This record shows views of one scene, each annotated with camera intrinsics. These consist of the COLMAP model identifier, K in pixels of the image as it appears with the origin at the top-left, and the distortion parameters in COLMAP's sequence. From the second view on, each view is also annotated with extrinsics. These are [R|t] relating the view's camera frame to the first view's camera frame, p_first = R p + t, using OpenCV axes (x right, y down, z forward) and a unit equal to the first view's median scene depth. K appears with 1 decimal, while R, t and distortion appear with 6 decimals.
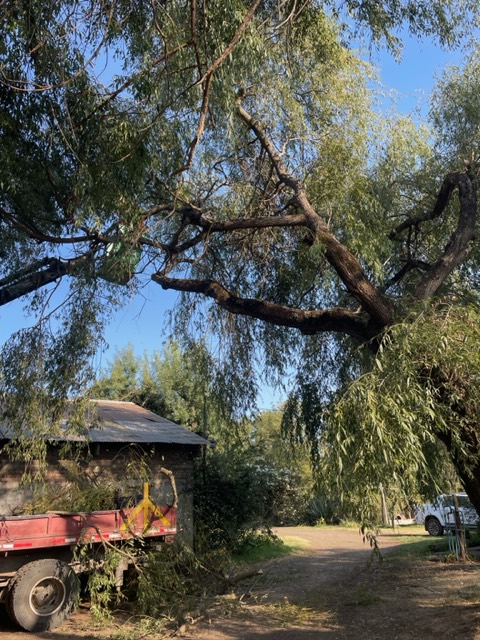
lens RADIAL K [[485.0, 0, 240.0], [0, 485.0, 320.0], [0, 0, 1]] dist [0.092194, -0.119696]
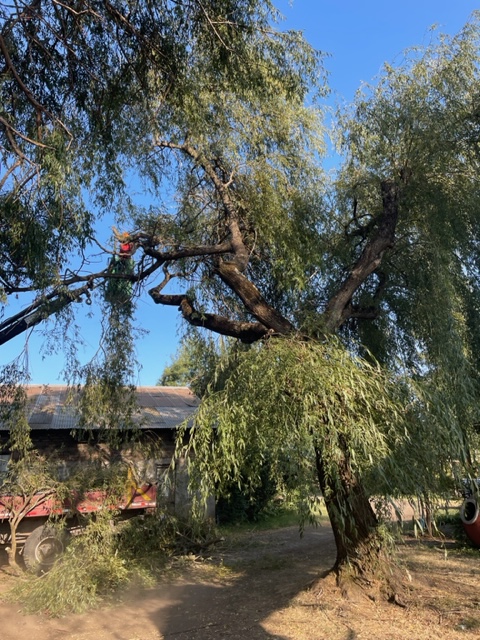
lens RADIAL K [[485.0, 0, 240.0], [0, 485.0, 320.0], [0, 0, 1]] dist [0.092194, -0.119696]
pose [[0.970767, -0.061767, -0.231942, 0.398148], [0.076501, 0.995548, 0.055070, -0.092108], [0.227507, -0.071204, 0.971170, -0.132500]]
